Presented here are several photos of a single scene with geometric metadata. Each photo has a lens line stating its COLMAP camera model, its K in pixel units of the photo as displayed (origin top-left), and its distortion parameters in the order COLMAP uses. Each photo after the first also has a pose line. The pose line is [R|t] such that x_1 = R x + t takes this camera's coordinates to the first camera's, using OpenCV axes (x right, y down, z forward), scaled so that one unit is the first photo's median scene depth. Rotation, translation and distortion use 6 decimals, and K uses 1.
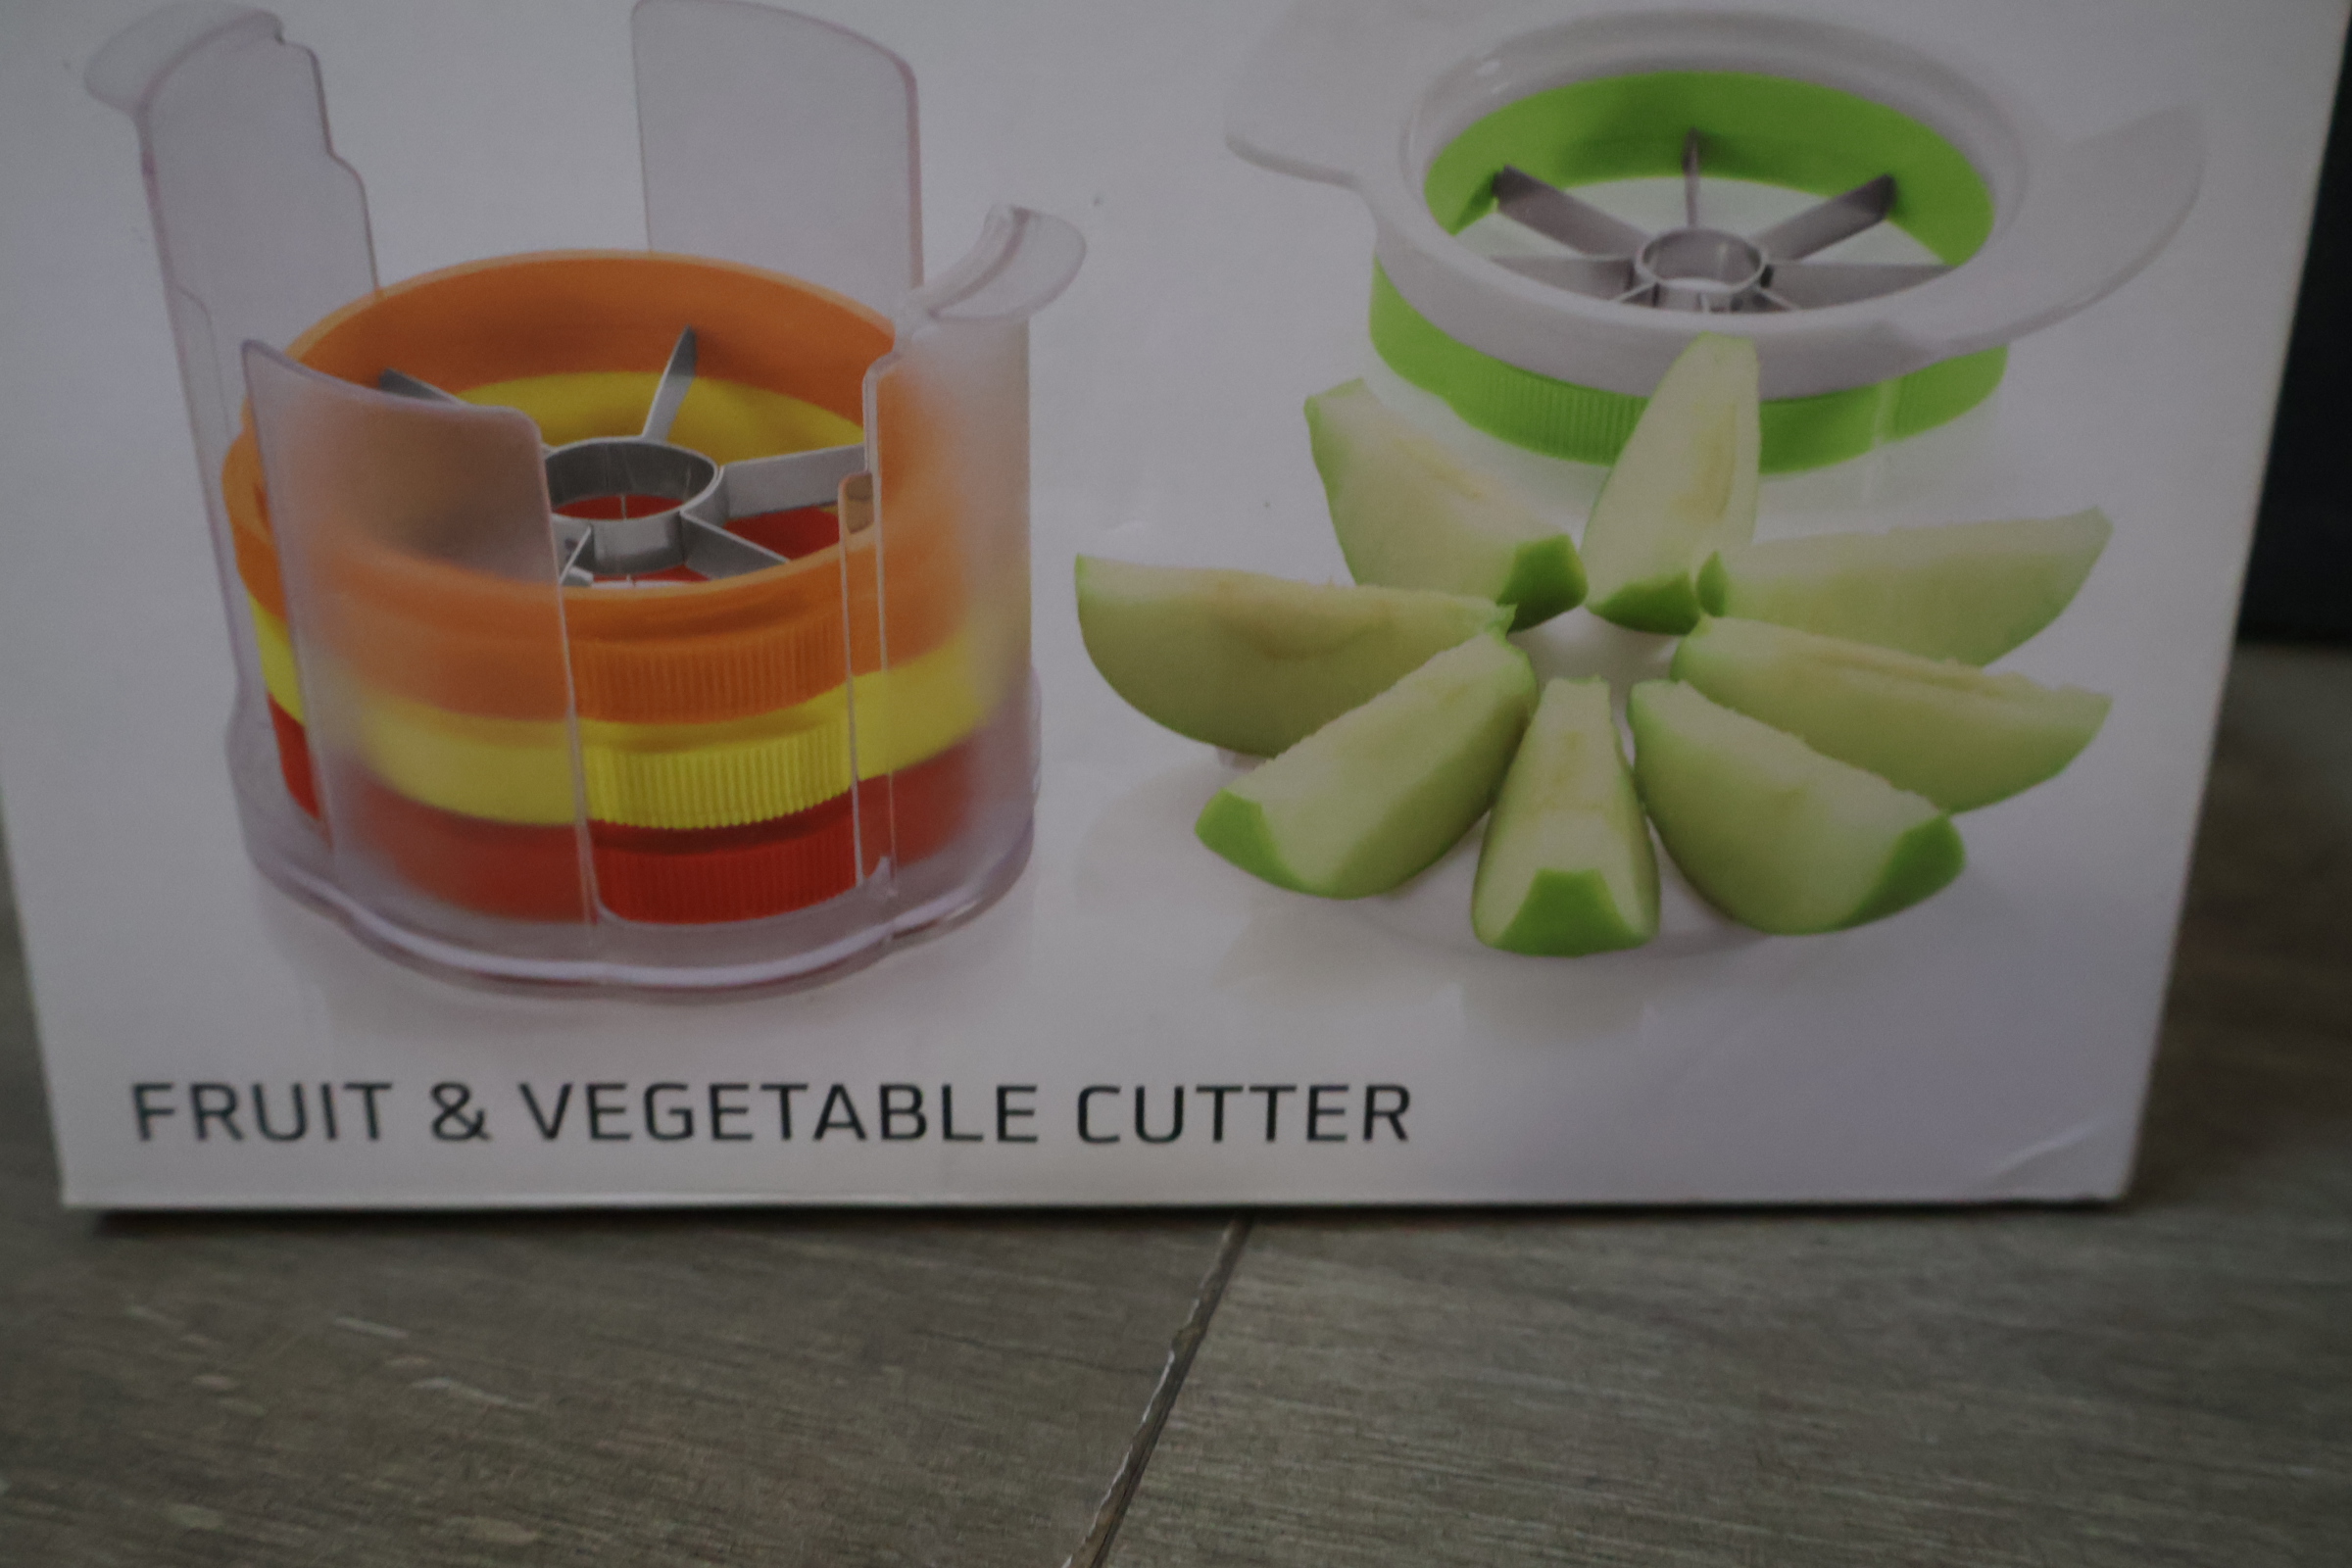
lens RADIAL K [[2481.0, 0, 1176.0], [0, 2481.0, 784.0], [0, 0, 1]] dist [0.003841, -0.010914]
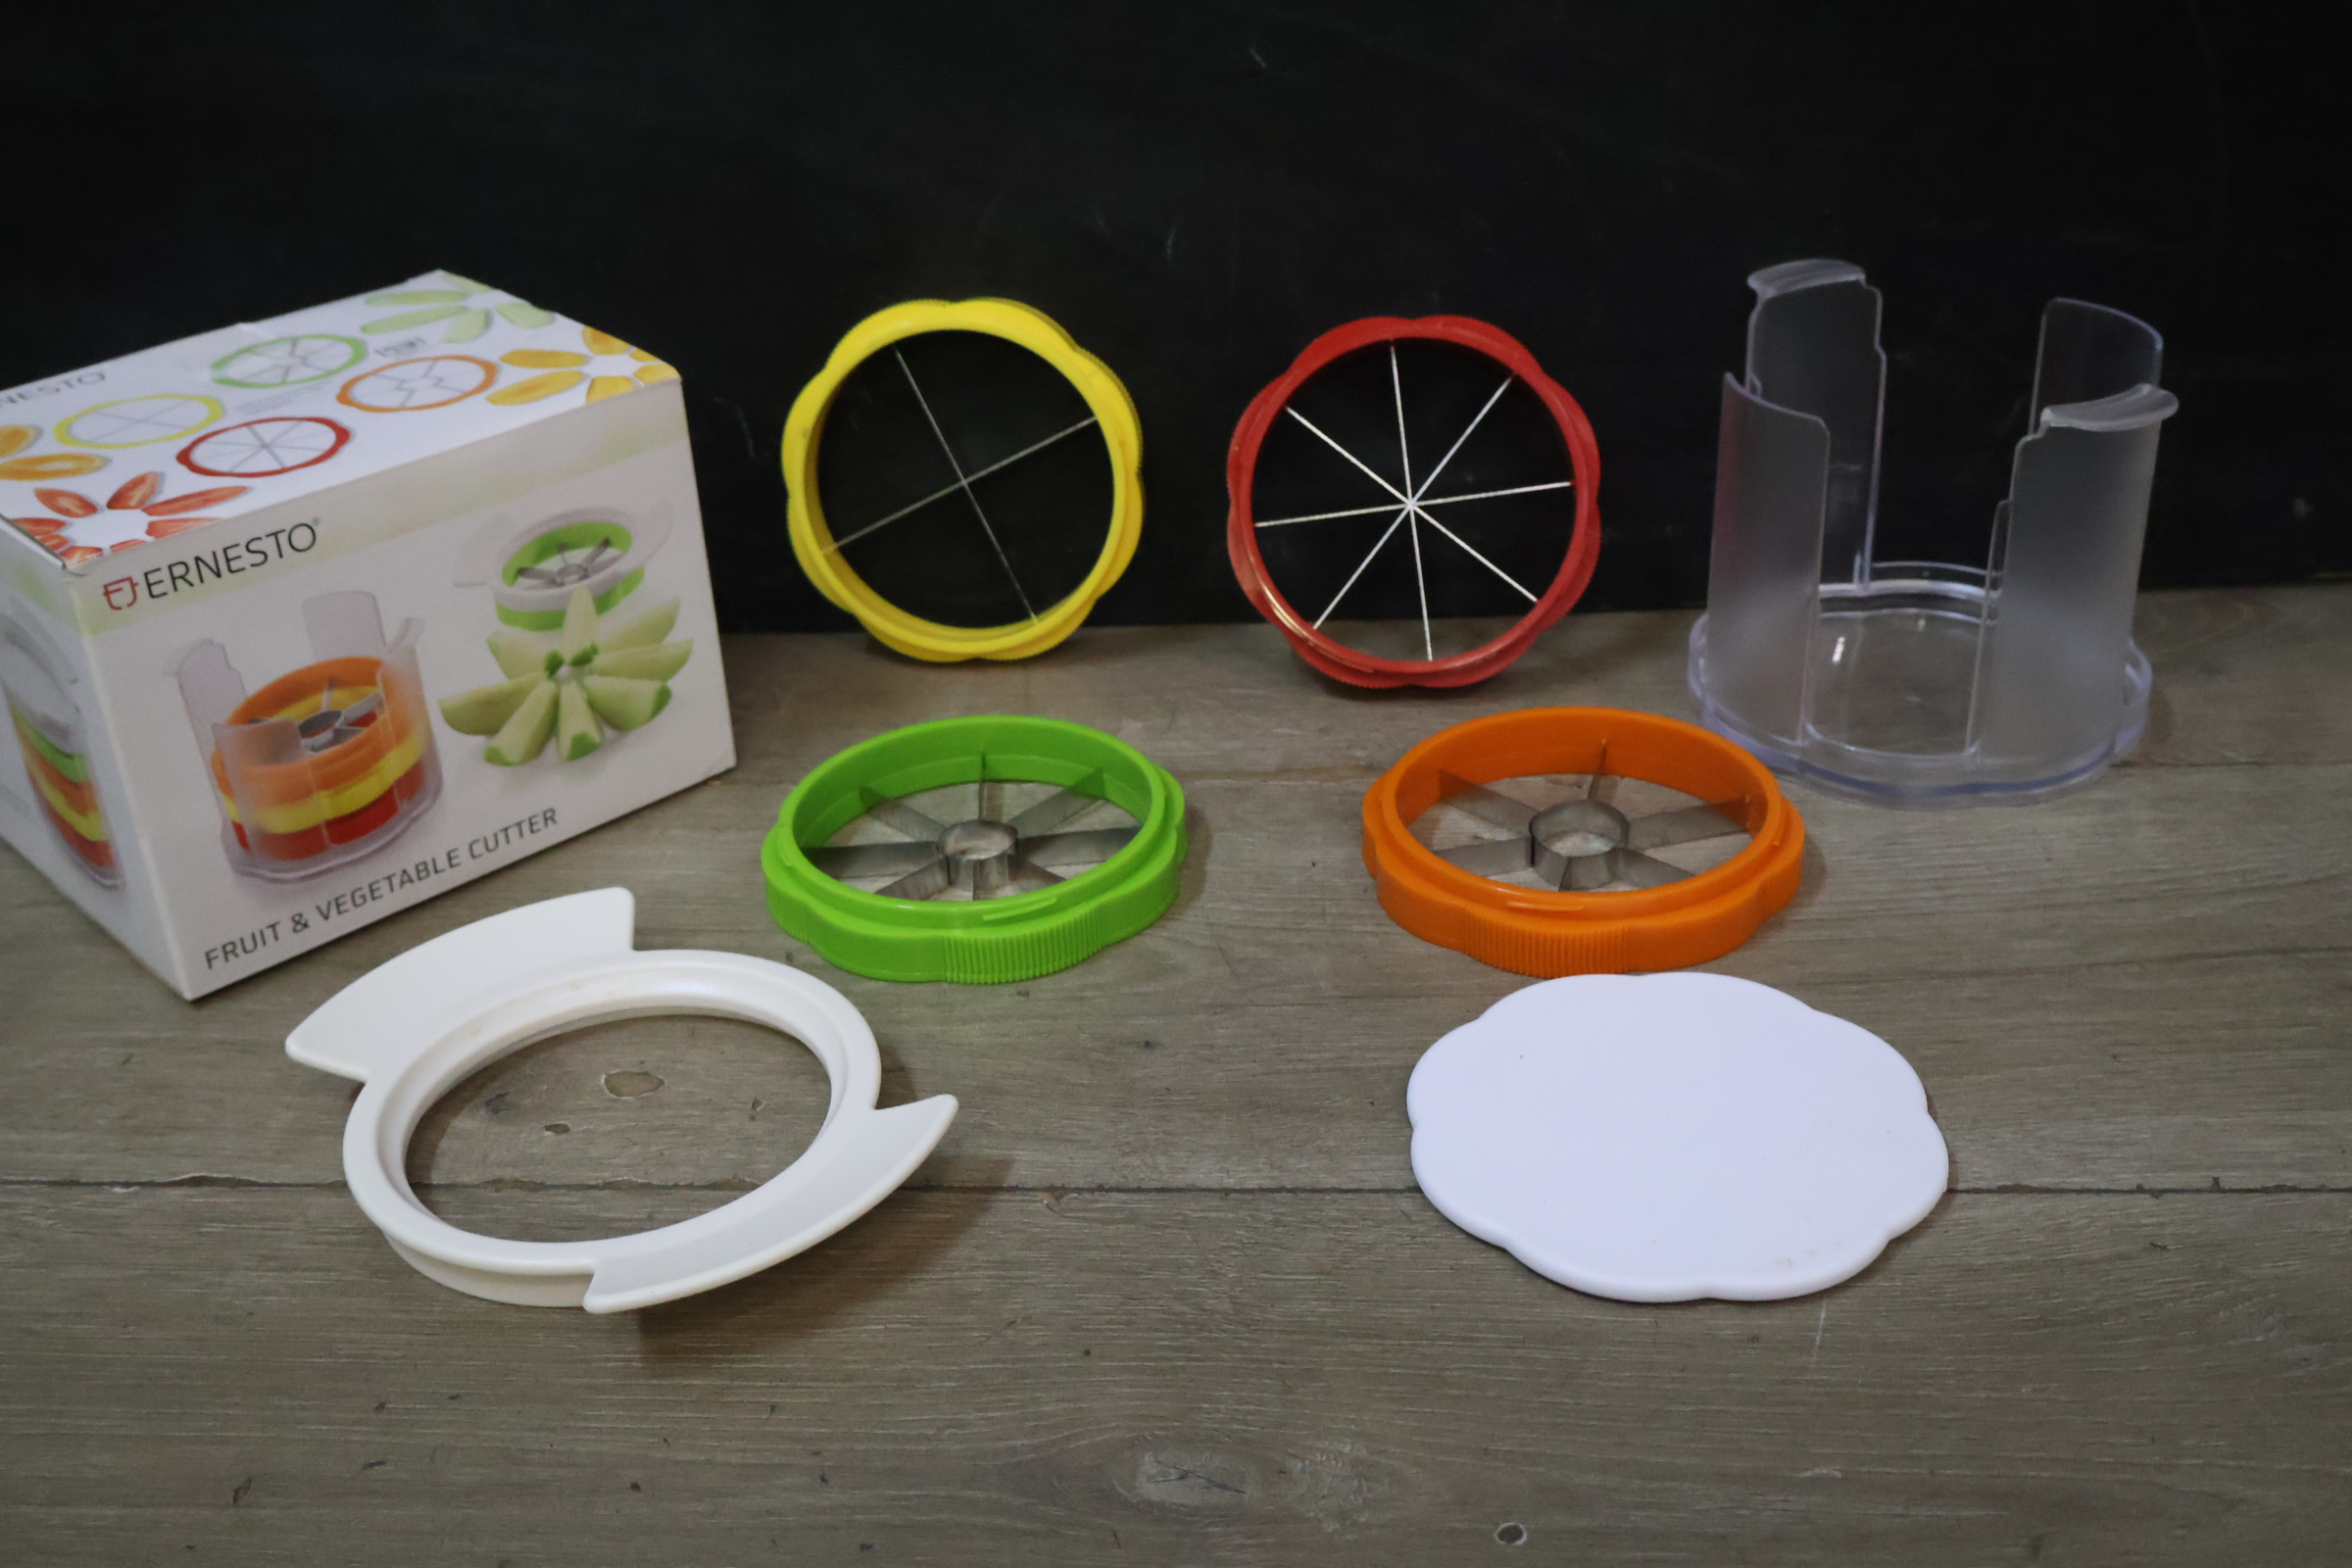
lens RADIAL K [[2481.0, 0, 1176.0], [0, 2481.0, 784.0], [0, 0, 1]] dist [0.003841, -0.010914]
pose [[0.746460, -0.364136, 0.556958, -1.259299], [0.302010, 0.931210, 0.204054, -0.379192], [-0.592948, 0.015889, 0.805084, -2.471892]]
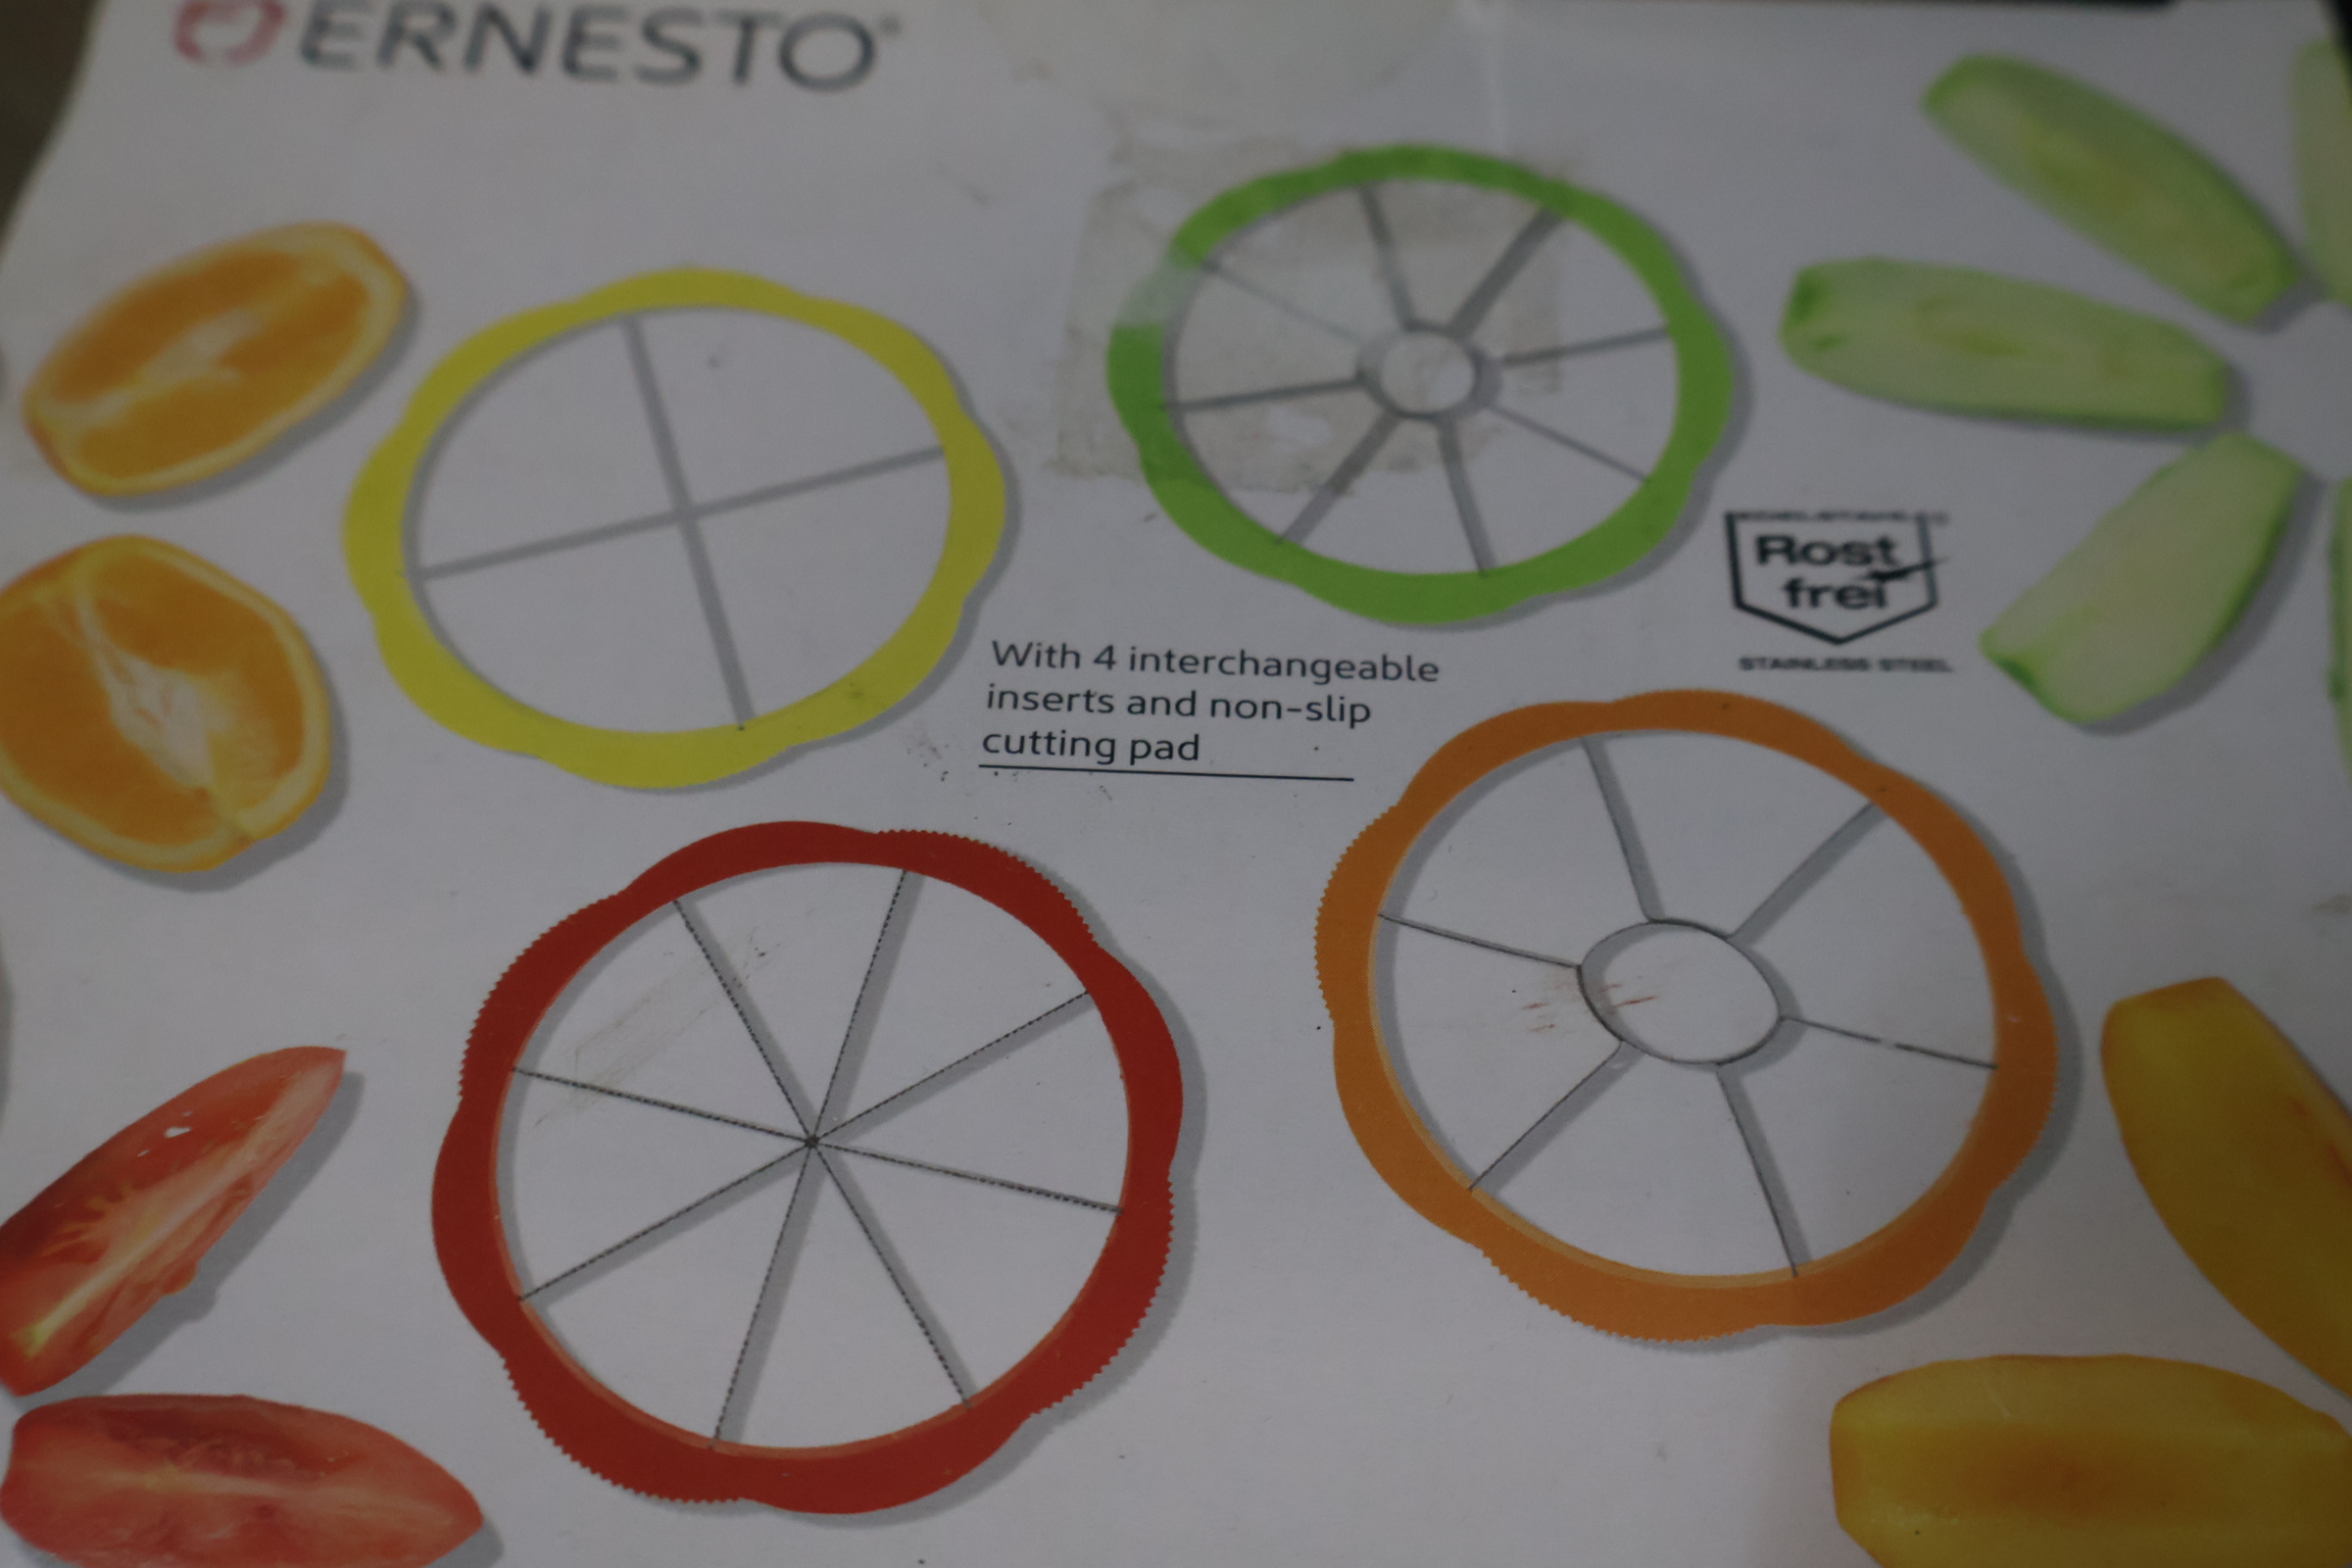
lens RADIAL K [[2481.0, 0, 1176.0], [0, 2481.0, 784.0], [0, 0, 1]] dist [0.003841, -0.010914]
pose [[0.997551, 0.053544, -0.044991, 0.009771], [-0.016955, 0.809276, 0.587184, -1.023909], [0.067851, -0.584984, 0.808202, 0.468110]]
